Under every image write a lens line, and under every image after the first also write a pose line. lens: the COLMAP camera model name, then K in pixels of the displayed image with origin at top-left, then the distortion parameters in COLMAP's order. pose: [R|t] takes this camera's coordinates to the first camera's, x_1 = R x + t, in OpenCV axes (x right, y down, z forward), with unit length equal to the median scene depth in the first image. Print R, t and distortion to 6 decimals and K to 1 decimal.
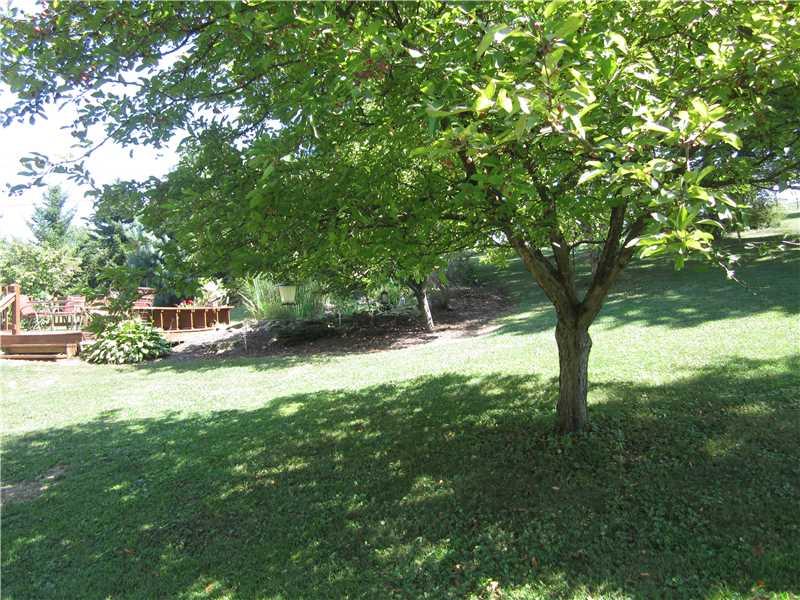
lens RADIAL K [[661.6, 0, 400.9], [0, 661.6, 299.3], [0, 0, 1]] dist [0.002513, -0.010983]
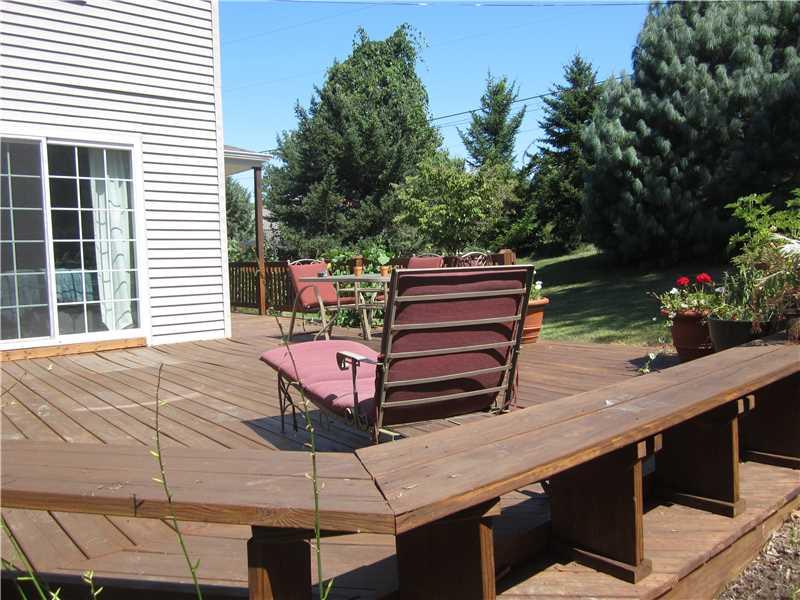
lens RADIAL K [[661.6, 0, 402.7], [0, 661.6, 297.2], [0, 0, 1]] dist [0.002513, -0.010983]
pose [[0.762898, 0.038100, -0.645395, -0.121292], [0.033487, 0.994593, 0.098298, -0.012564], [0.645651, -0.096604, 0.757498, 0.361055]]
